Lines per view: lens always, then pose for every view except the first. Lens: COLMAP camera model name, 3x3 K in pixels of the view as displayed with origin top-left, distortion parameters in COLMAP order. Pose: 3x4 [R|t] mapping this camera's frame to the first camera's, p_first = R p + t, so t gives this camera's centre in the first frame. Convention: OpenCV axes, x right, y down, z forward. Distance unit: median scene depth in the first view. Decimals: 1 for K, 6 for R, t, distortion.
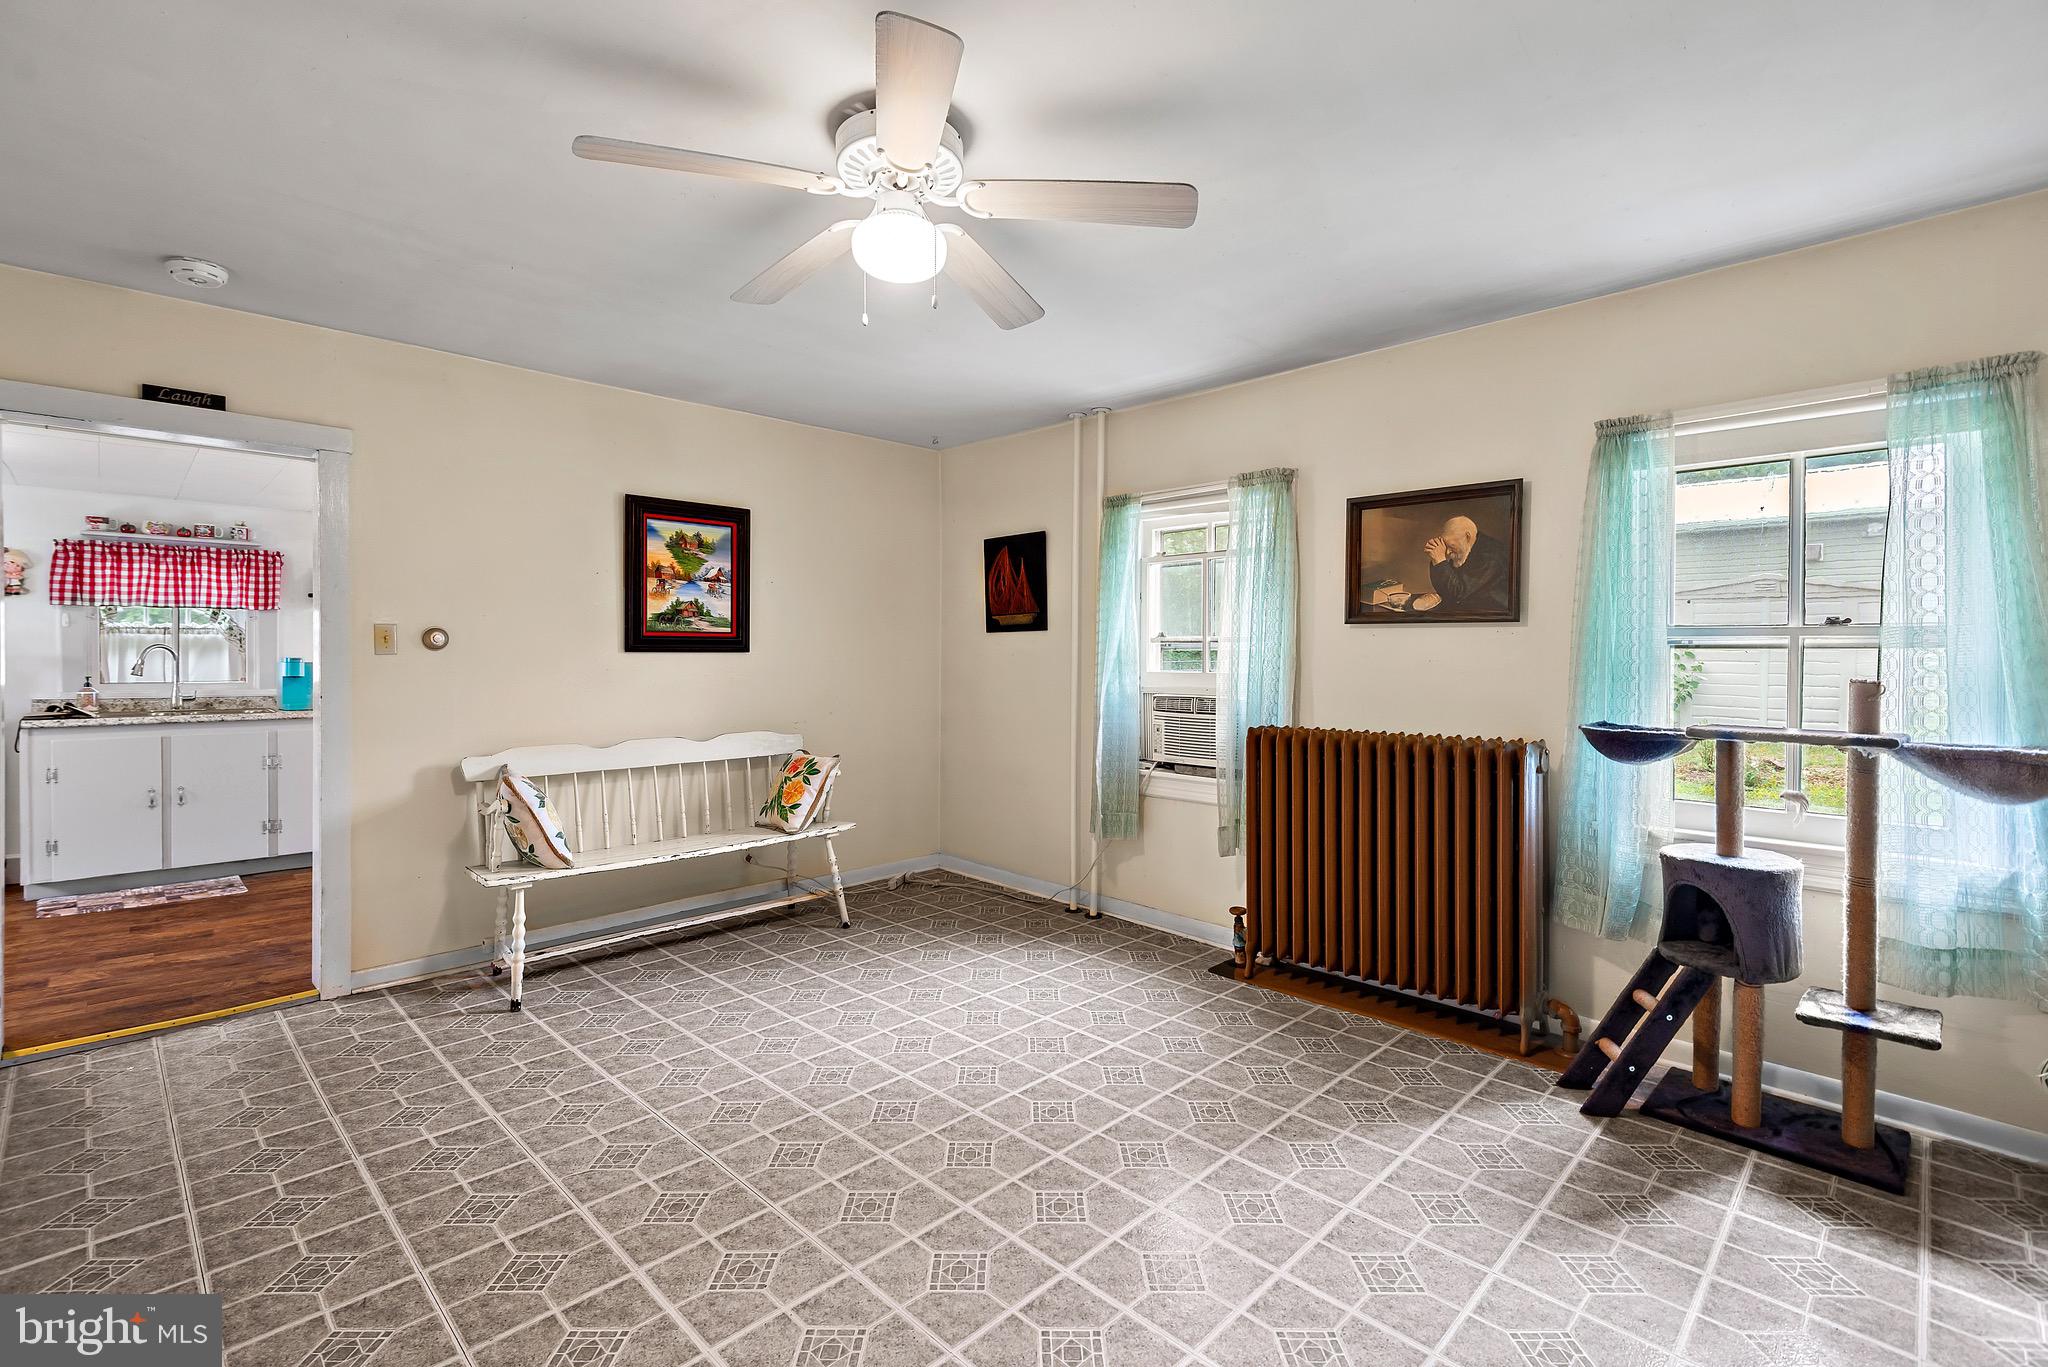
lens RADIAL K [[916.0, 0, 1012.7], [0, 916.0, 659.1], [0, 0, 1]] dist [0.024940, -0.010674]
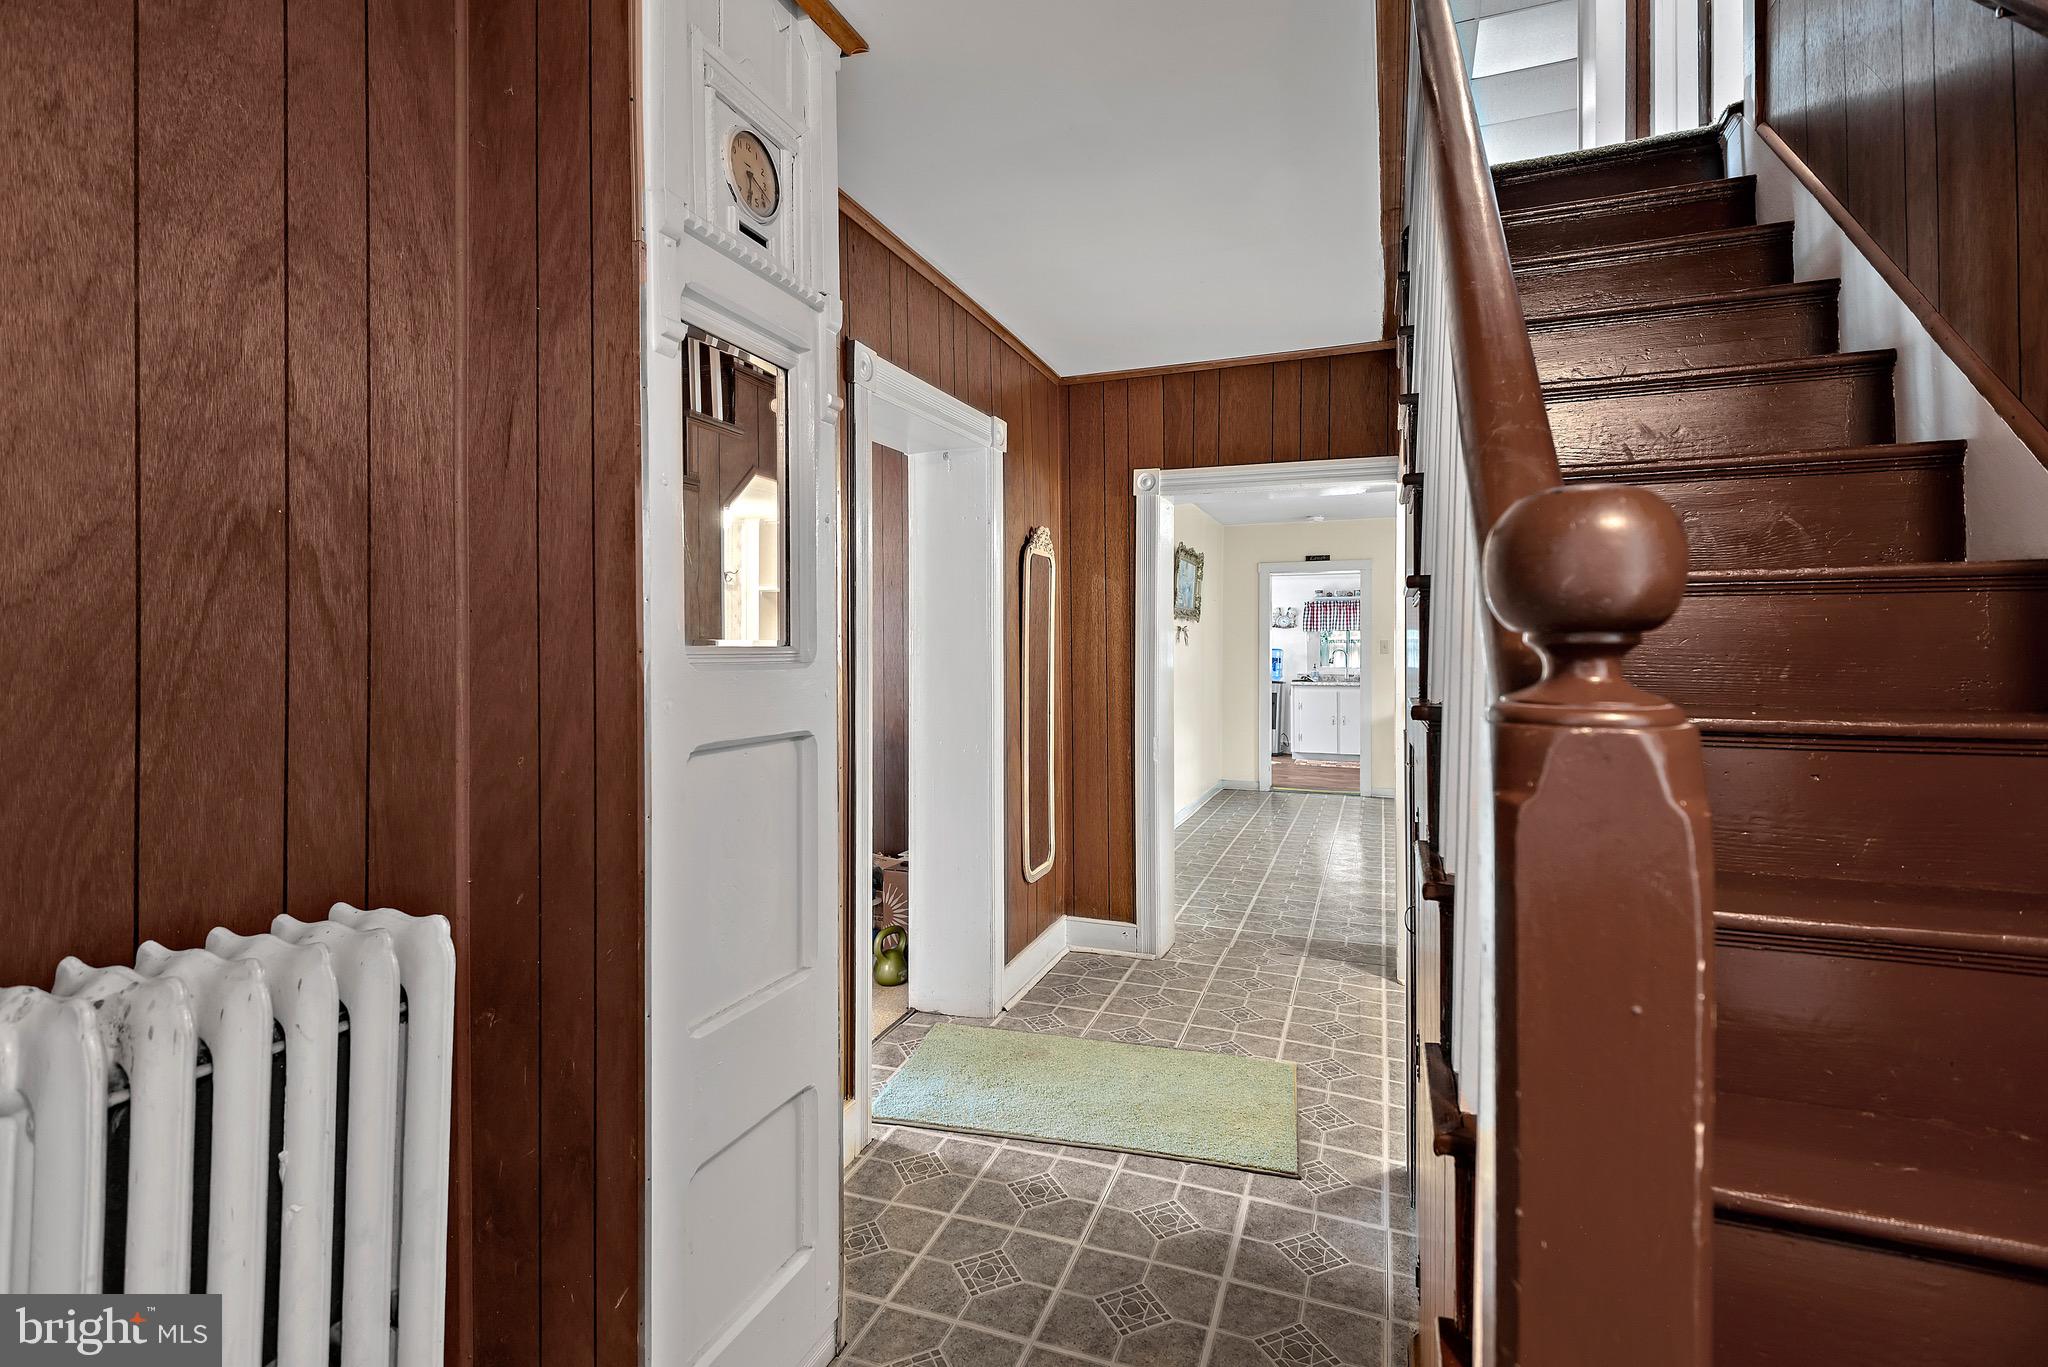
lens RADIAL K [[969.5, 0, 1012.4], [0, 969.5, 648.7], [0, 0, 1]] dist [0.009202, -0.004814]
pose [[0.405178, -0.003572, -0.914231, 0.813229], [-0.008823, 0.999931, -0.007817, 0.007399], [0.914195, 0.011234, 0.405118, -0.583922]]
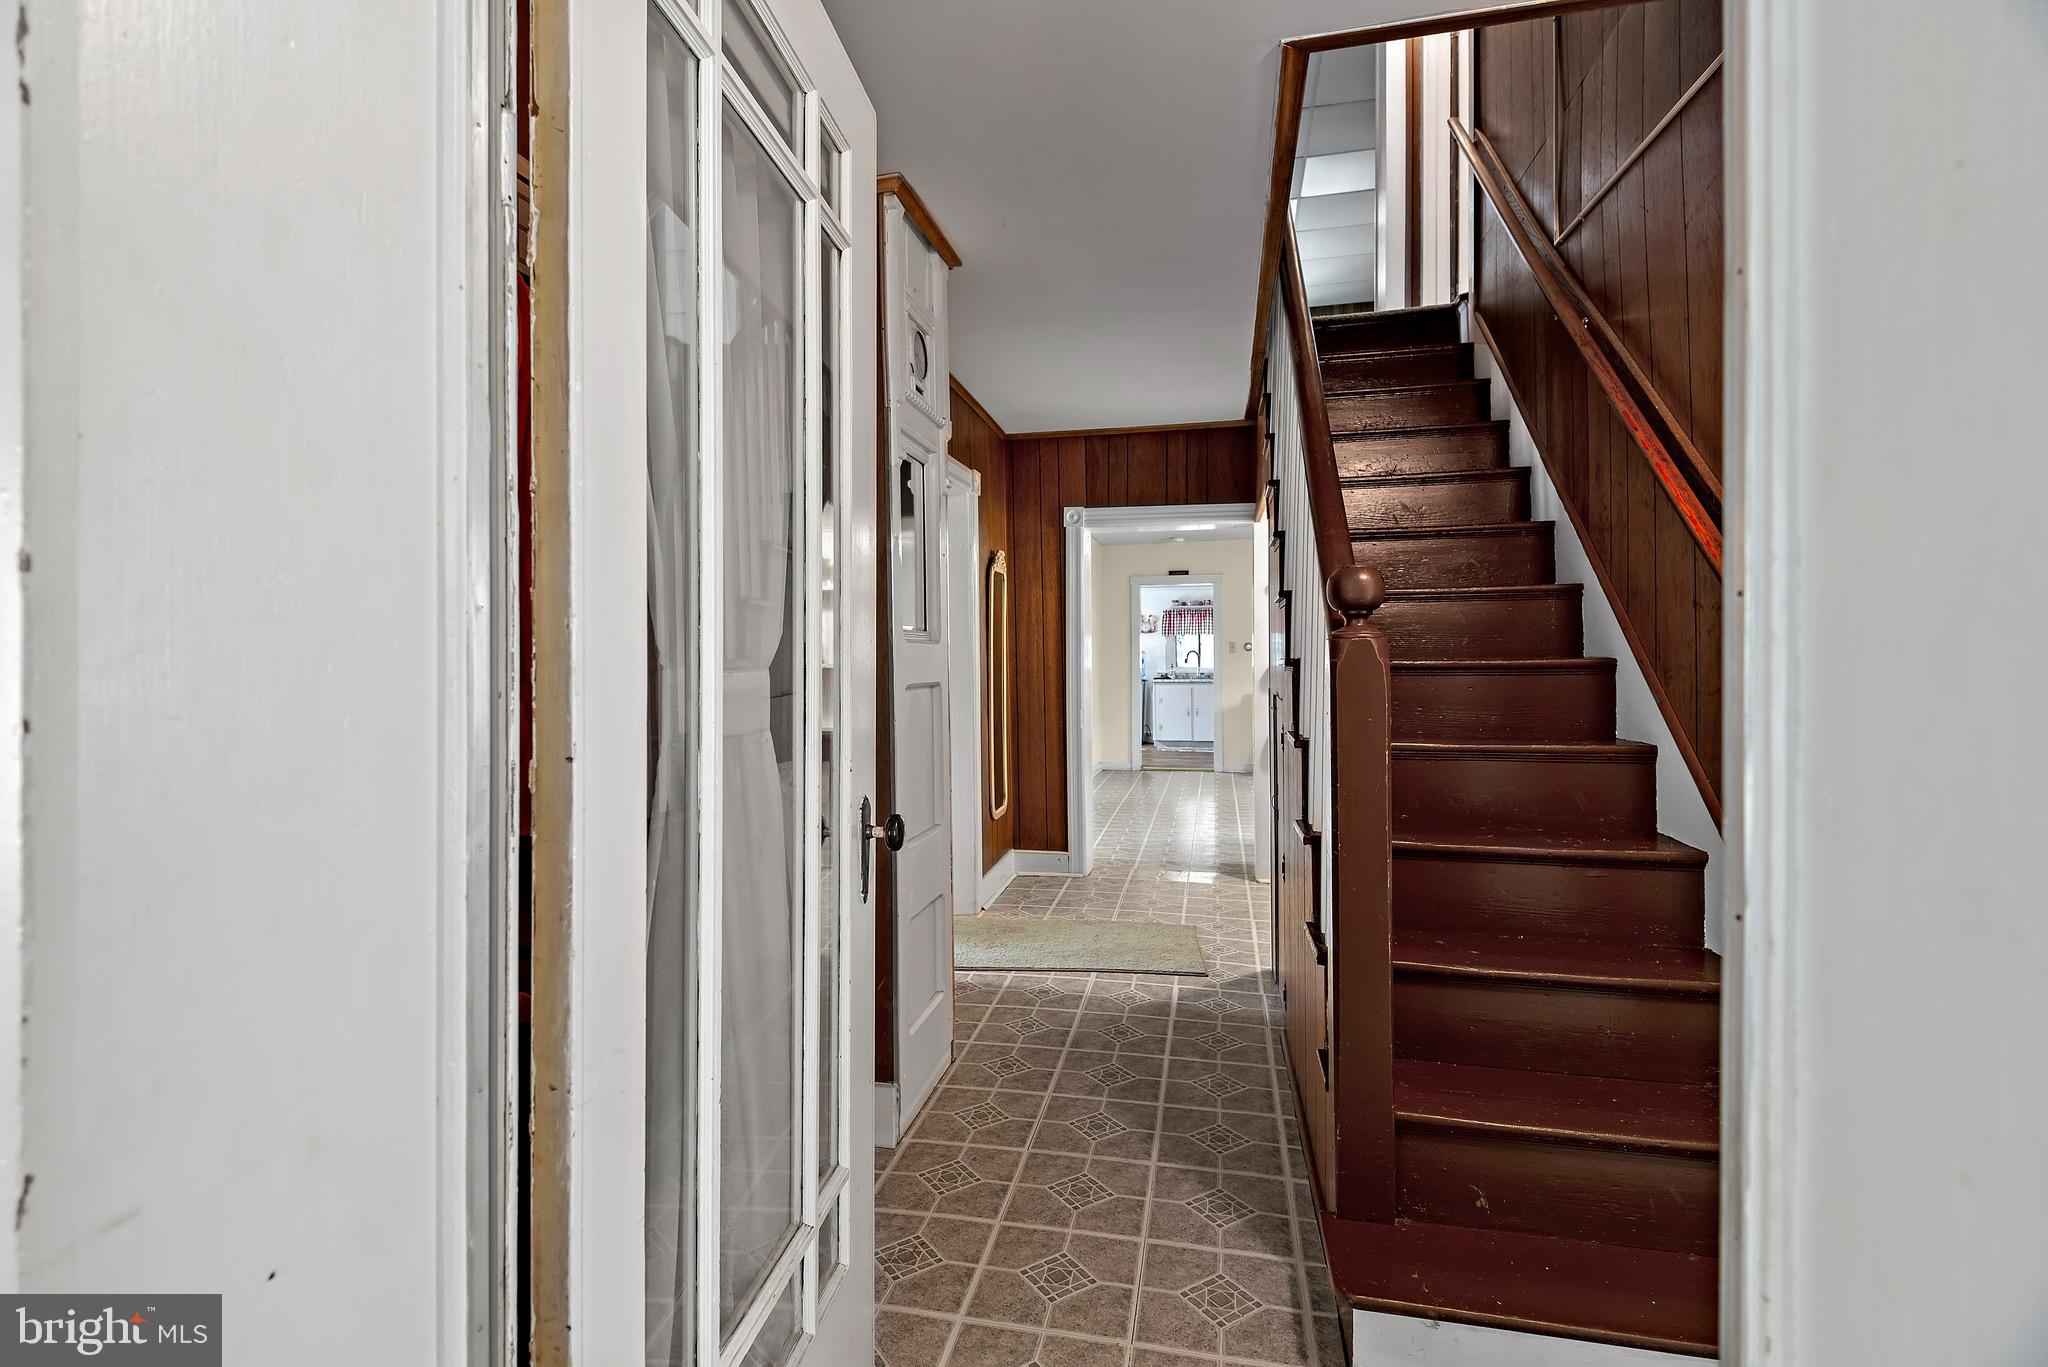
lens RADIAL K [[969.5, 0, 1013.3], [0, 969.5, 664.1], [0, 0, 1]] dist [0.009202, -0.004814]
pose [[0.543728, -0.001410, -0.839260, 0.981870], [-0.001149, 0.999996, -0.002424, 0.026152], [0.839261, 0.002282, 0.543724, -0.795167]]
